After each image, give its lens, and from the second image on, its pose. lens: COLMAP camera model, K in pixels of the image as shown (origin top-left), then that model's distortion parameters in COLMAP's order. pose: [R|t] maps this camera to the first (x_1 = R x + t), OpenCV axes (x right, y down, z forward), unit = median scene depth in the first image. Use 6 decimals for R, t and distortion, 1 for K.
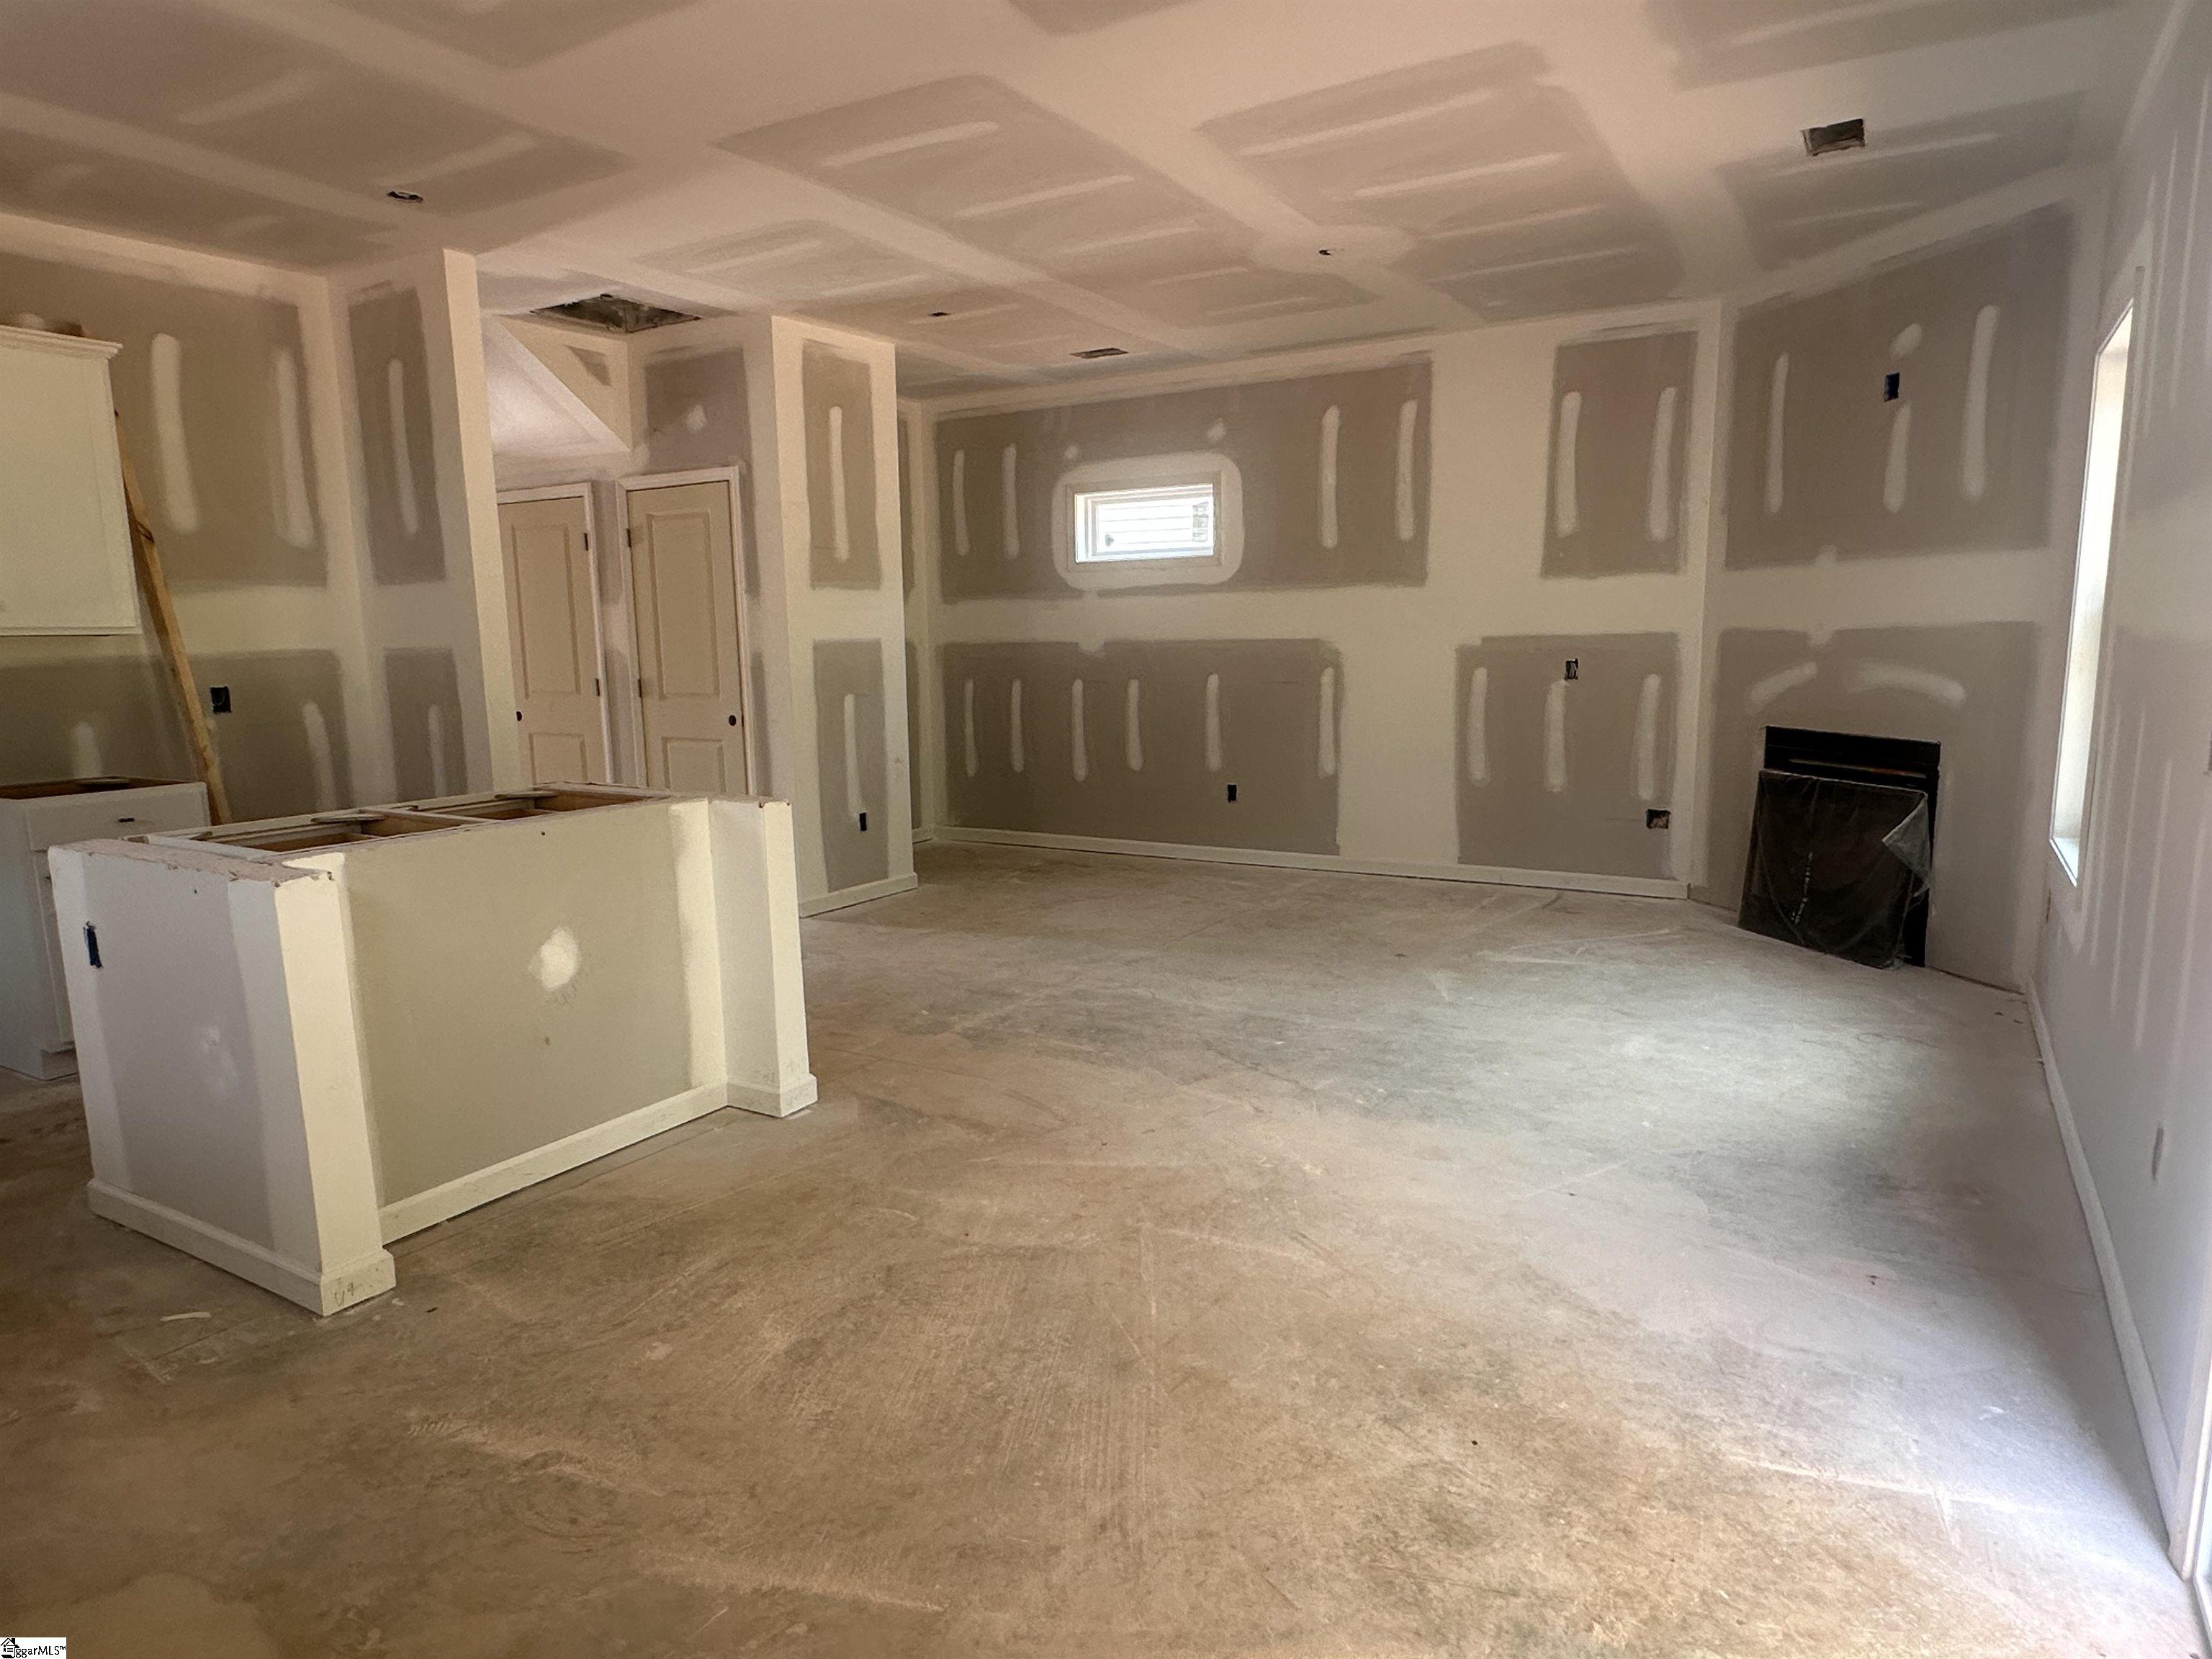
lens RADIAL K [[1330.0, 0, 1104.2], [0, 1330.0, 830.5], [0, 0, 1]] dist [-0.007816, -0.000696]
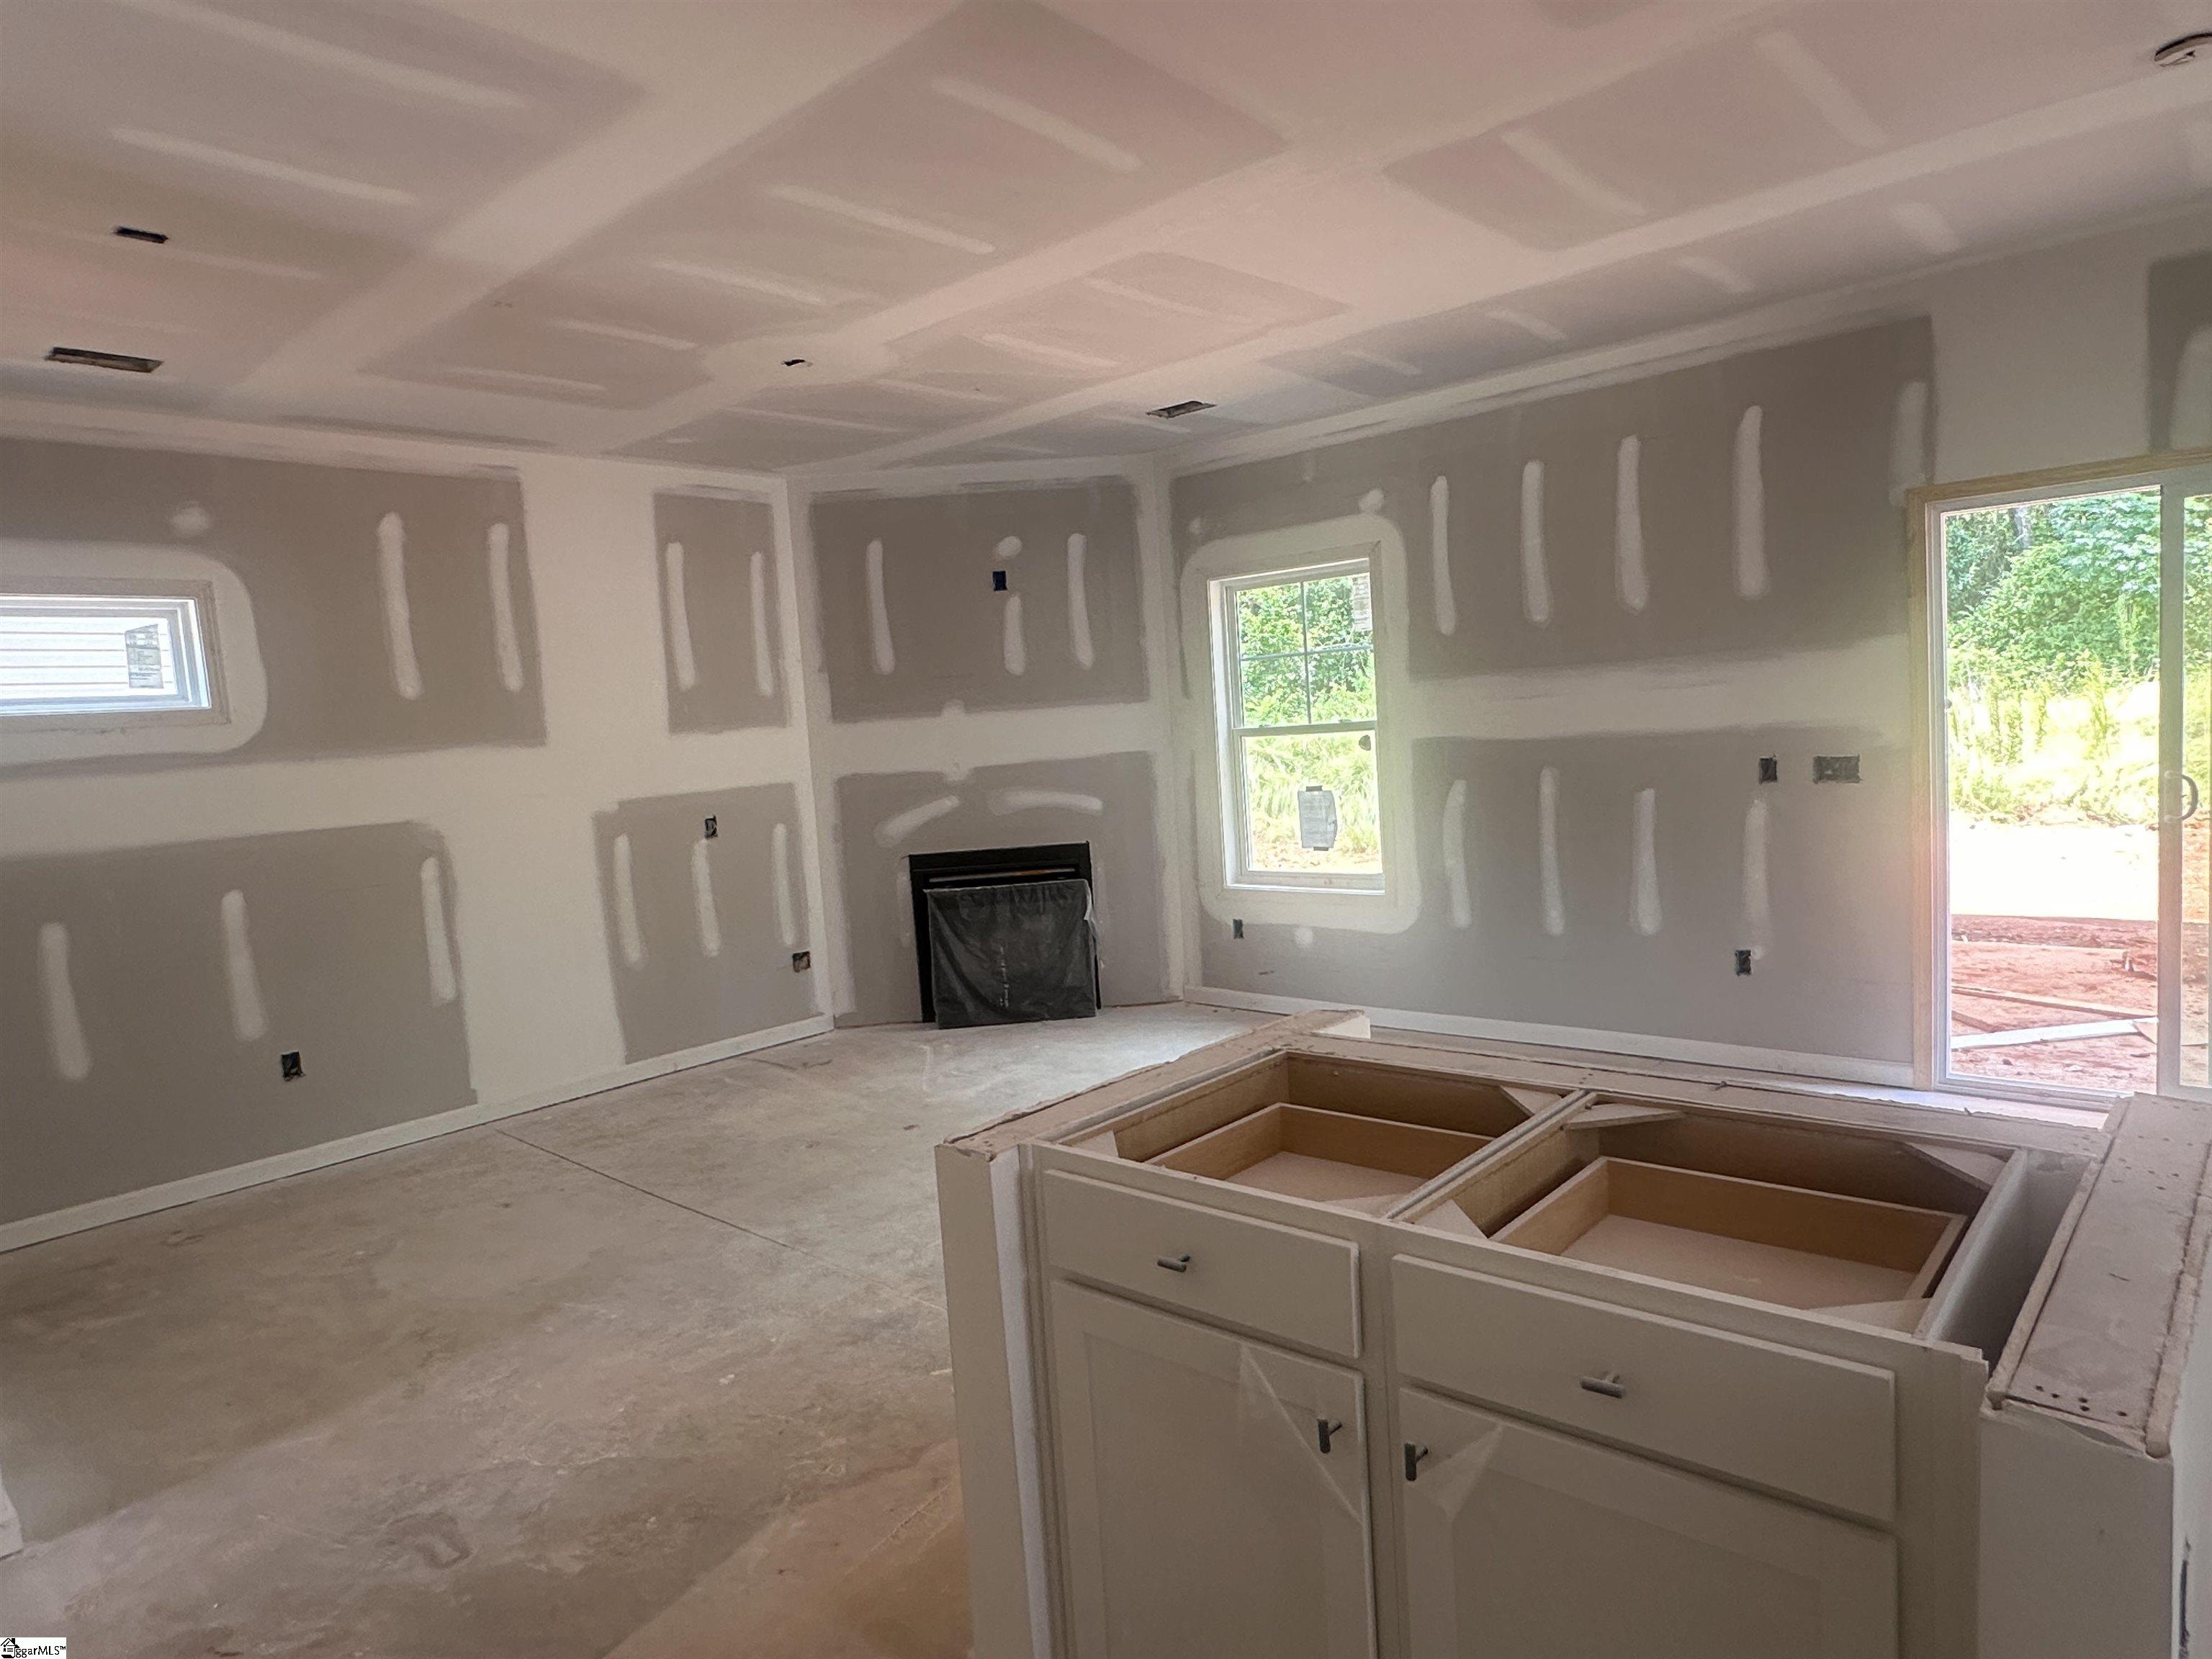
lens RADIAL K [[1330.0, 0, 1106.6], [0, 1330.0, 838.0], [0, 0, 1]] dist [-0.007816, -0.000696]
pose [[0.187013, -0.082736, 0.978867, -0.543887], [0.209929, 0.976794, 0.042454, -0.096282], [-0.959664, 0.197553, 0.200042, 0.547689]]
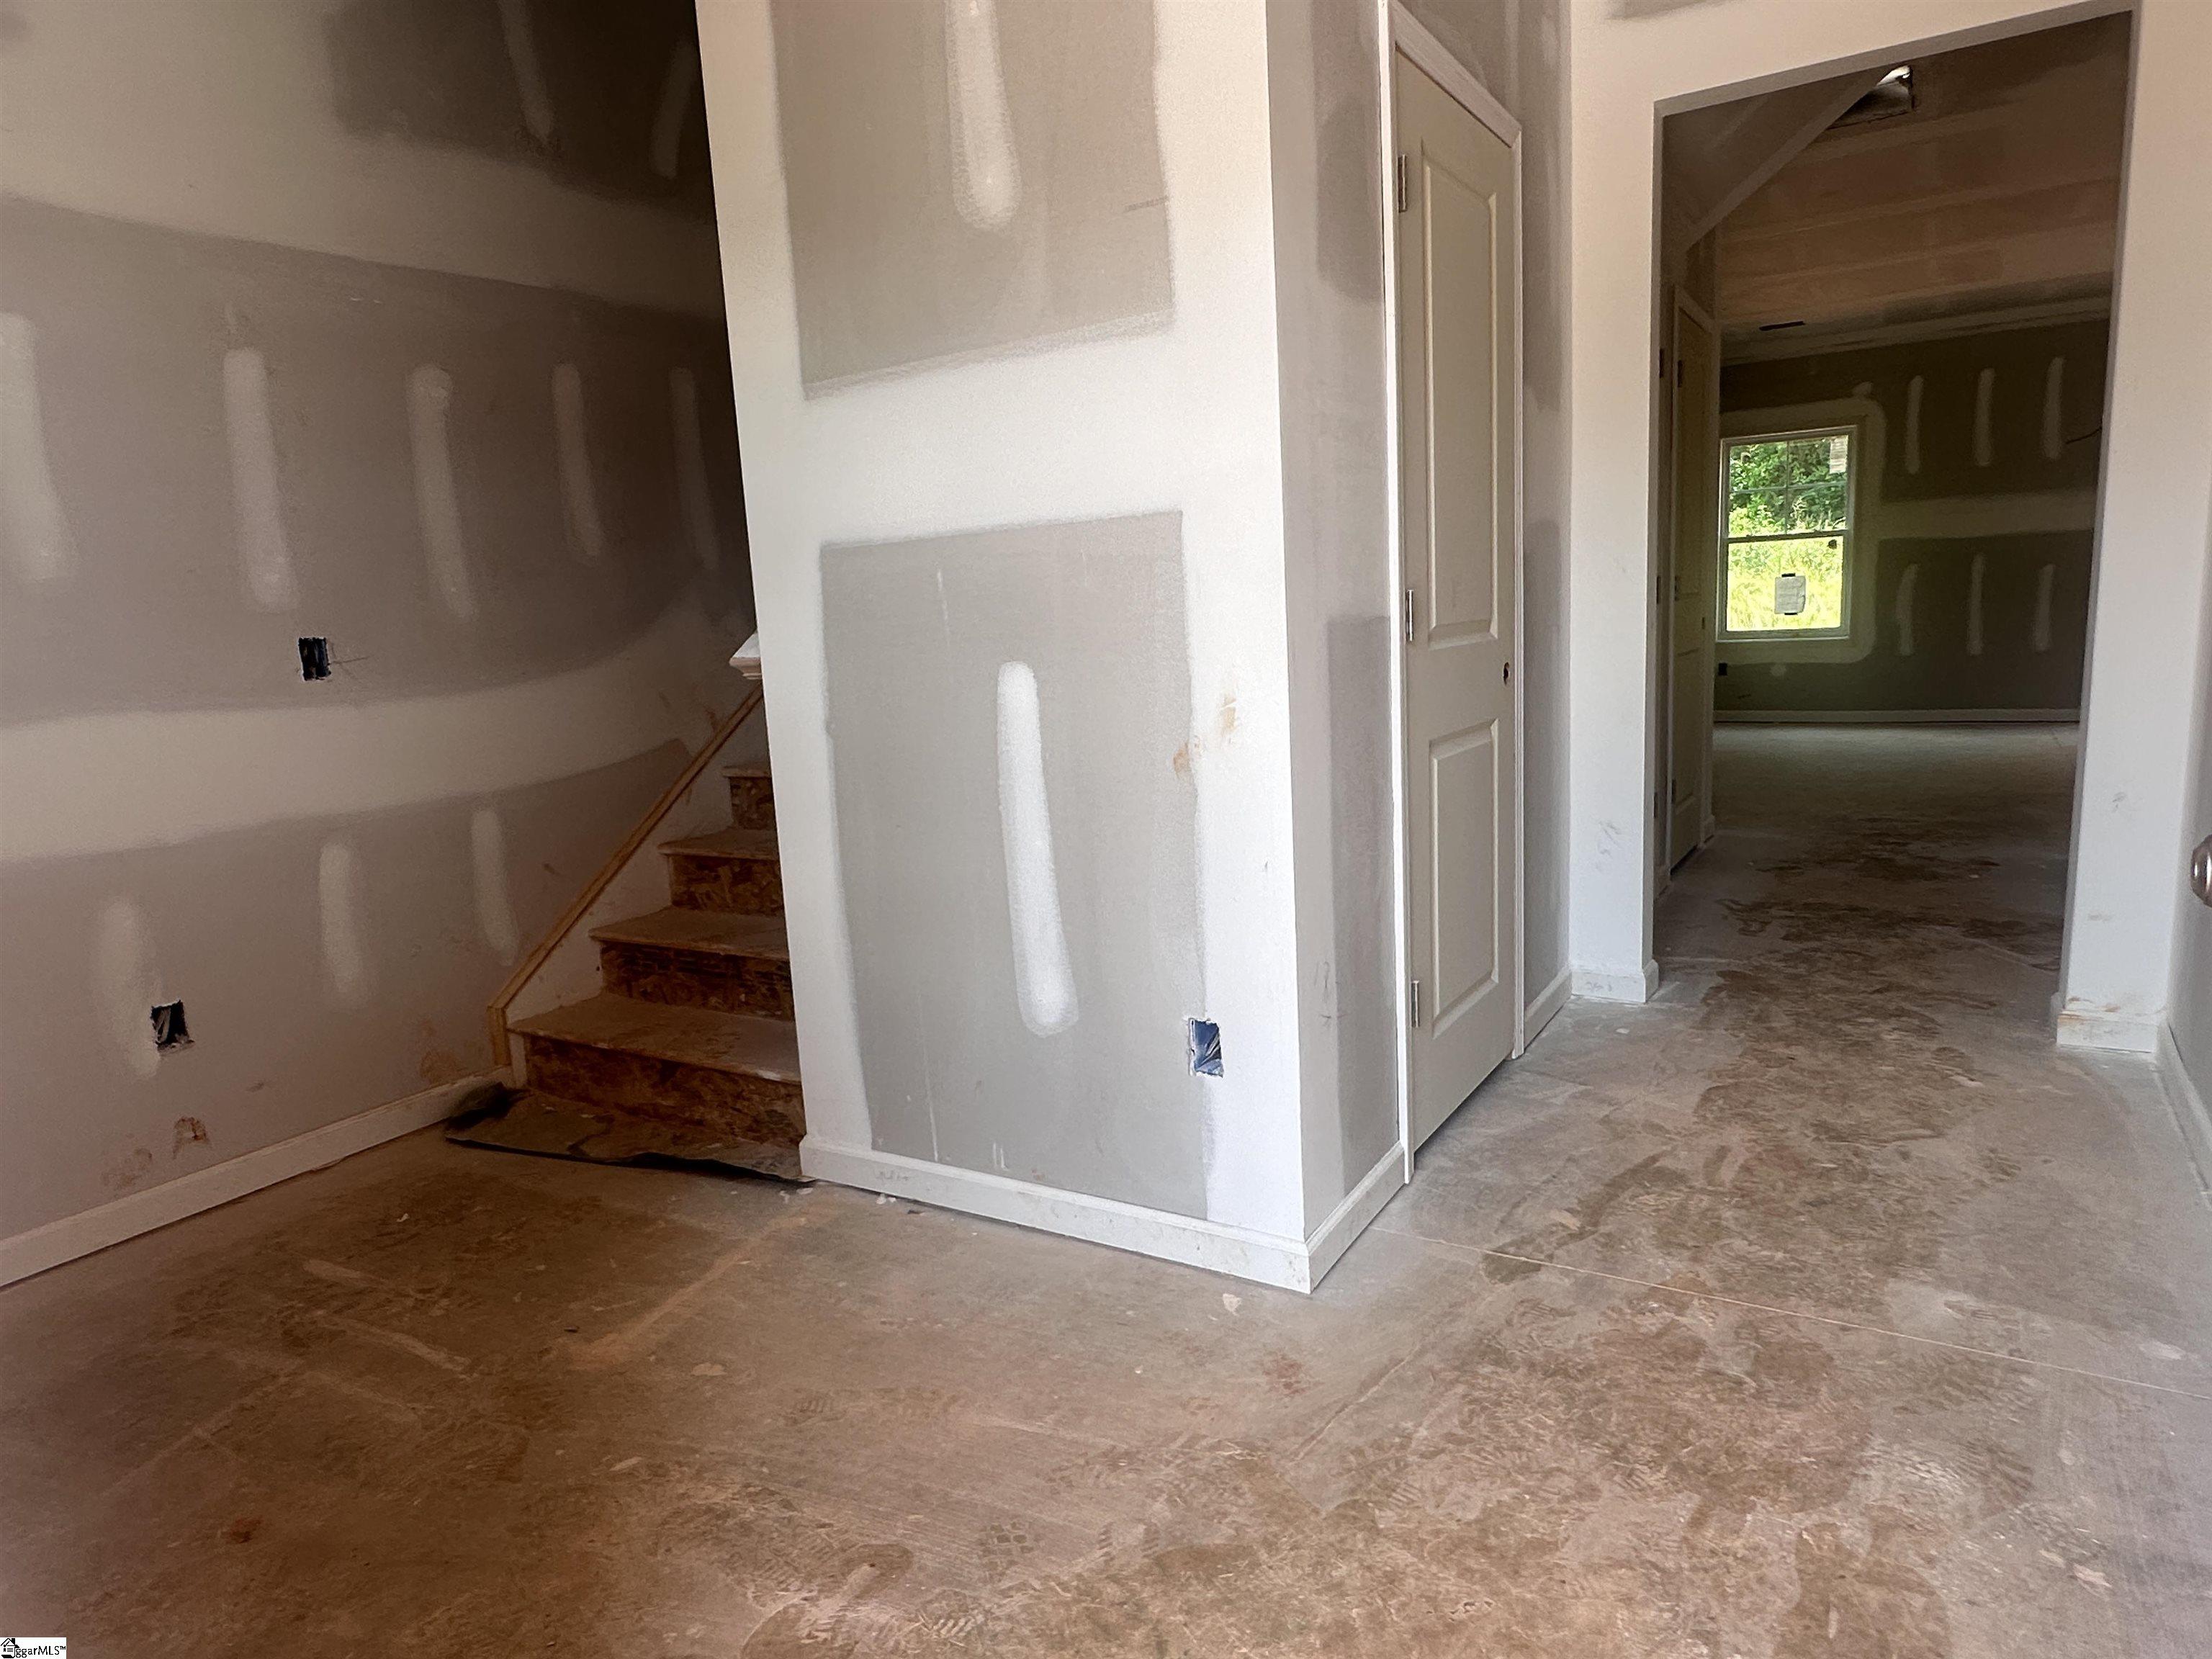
lens RADIAL K [[1330.0, 0, 1103.3], [0, 1330.0, 832.8], [0, 0, 1]] dist [-0.007816, -0.000696]
pose [[0.014534, -0.168267, 0.985634, -1.729733], [0.208681, 0.964542, 0.161589, -0.274694], [-0.977876, 0.203335, 0.049133, 2.181552]]
